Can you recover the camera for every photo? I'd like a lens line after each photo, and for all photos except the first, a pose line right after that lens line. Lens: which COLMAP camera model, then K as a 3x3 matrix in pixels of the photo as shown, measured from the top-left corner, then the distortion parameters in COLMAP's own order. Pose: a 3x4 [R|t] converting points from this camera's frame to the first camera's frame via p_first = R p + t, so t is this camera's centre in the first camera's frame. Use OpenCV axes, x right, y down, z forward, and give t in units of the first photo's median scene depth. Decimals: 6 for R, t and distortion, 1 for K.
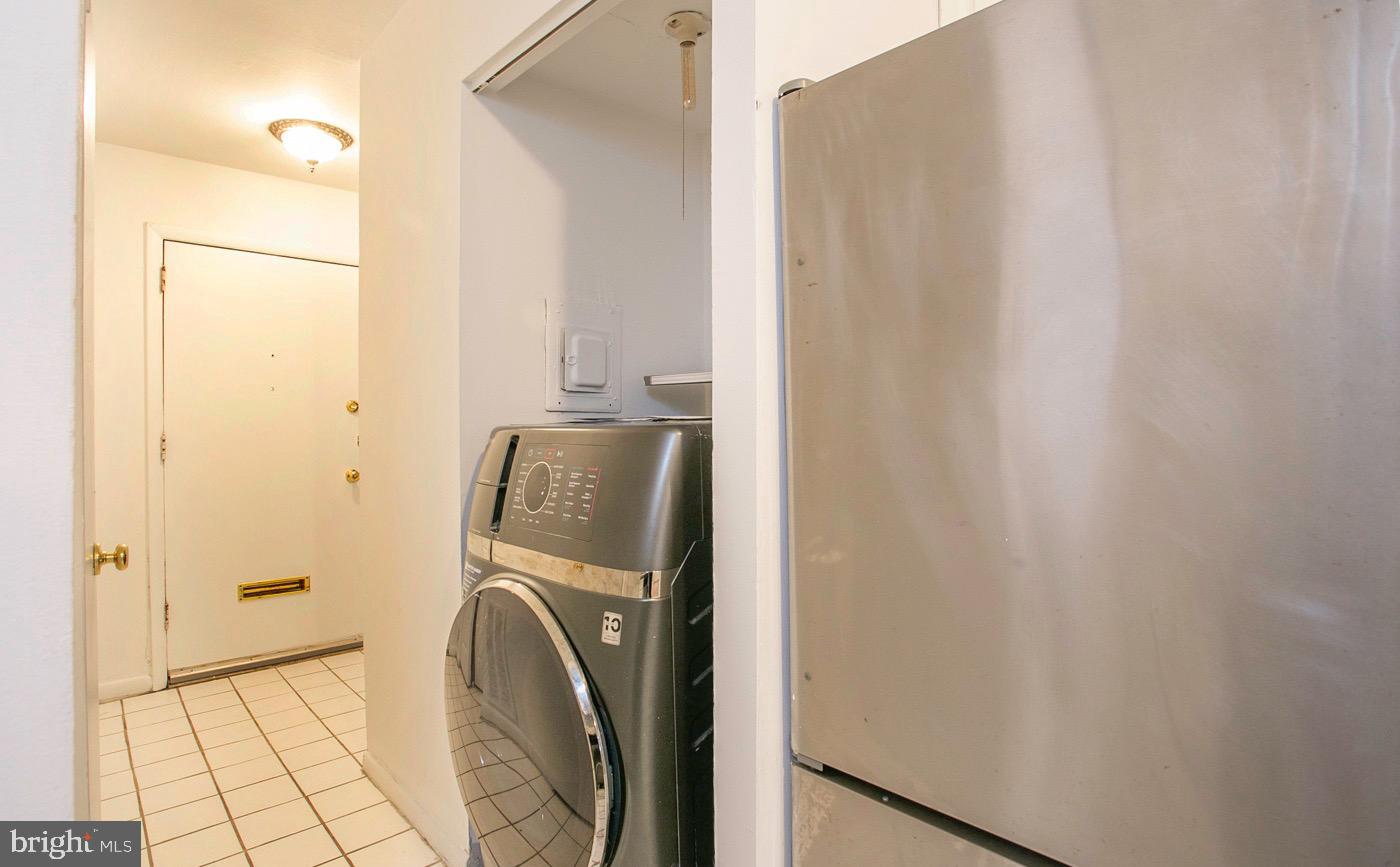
lens RADIAL K [[700.3, 0, 696.0], [0, 700.3, 435.4], [0, 0, 1]] dist [-0.026422, 0.000496]
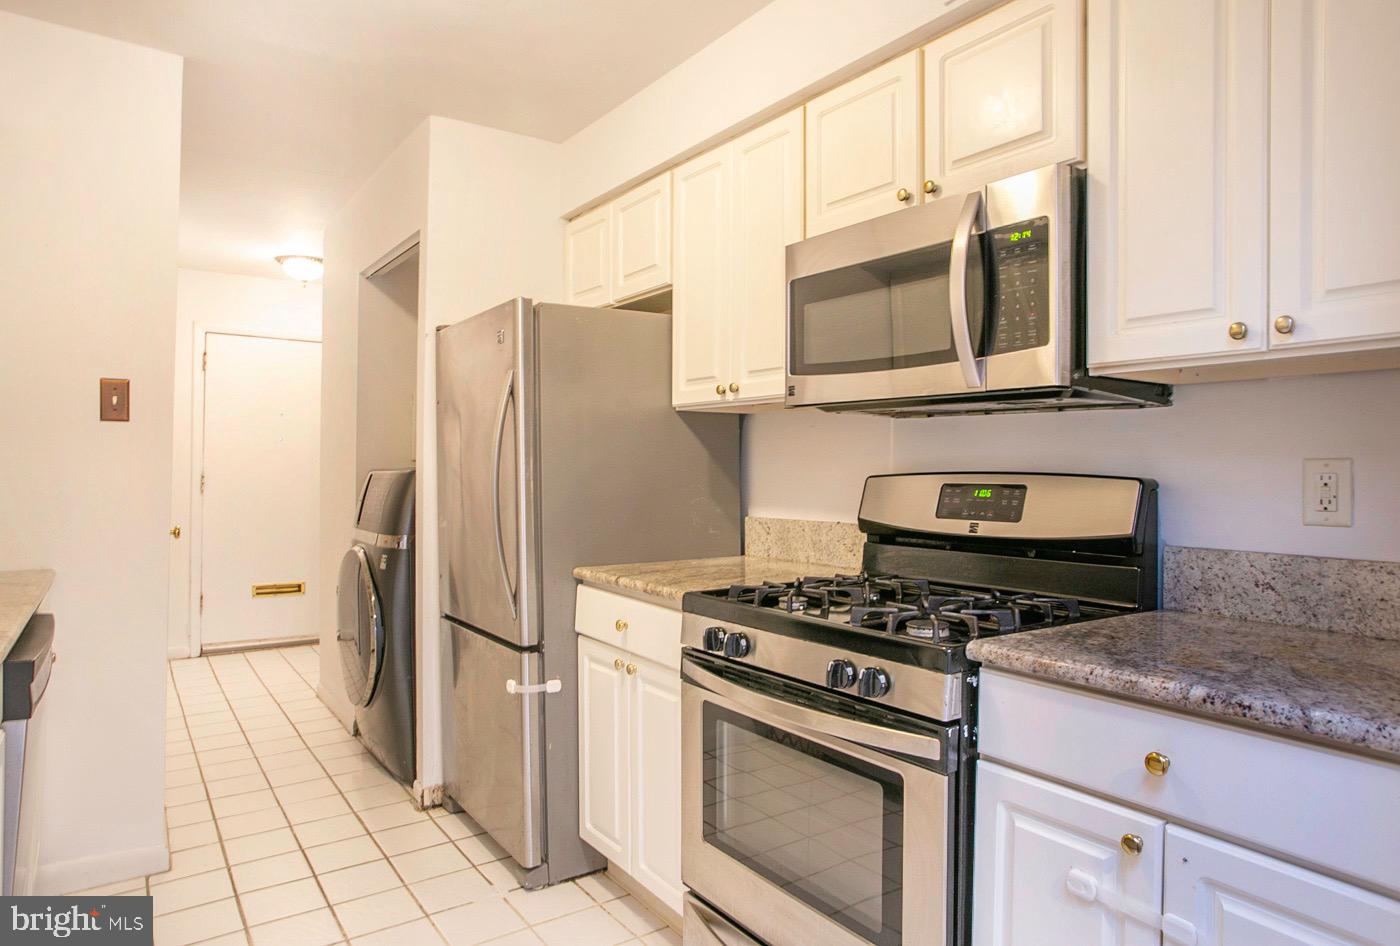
lens RADIAL K [[865.9, 0, 705.9], [0, 865.9, 468.3], [0, 0, 1]] dist [0.002766, -0.000127]
pose [[0.990052, 0.010904, -0.140282, 0.478953], [-0.013284, 0.999783, -0.016041, 0.004203], [0.140076, 0.017745, 0.989982, -0.591629]]
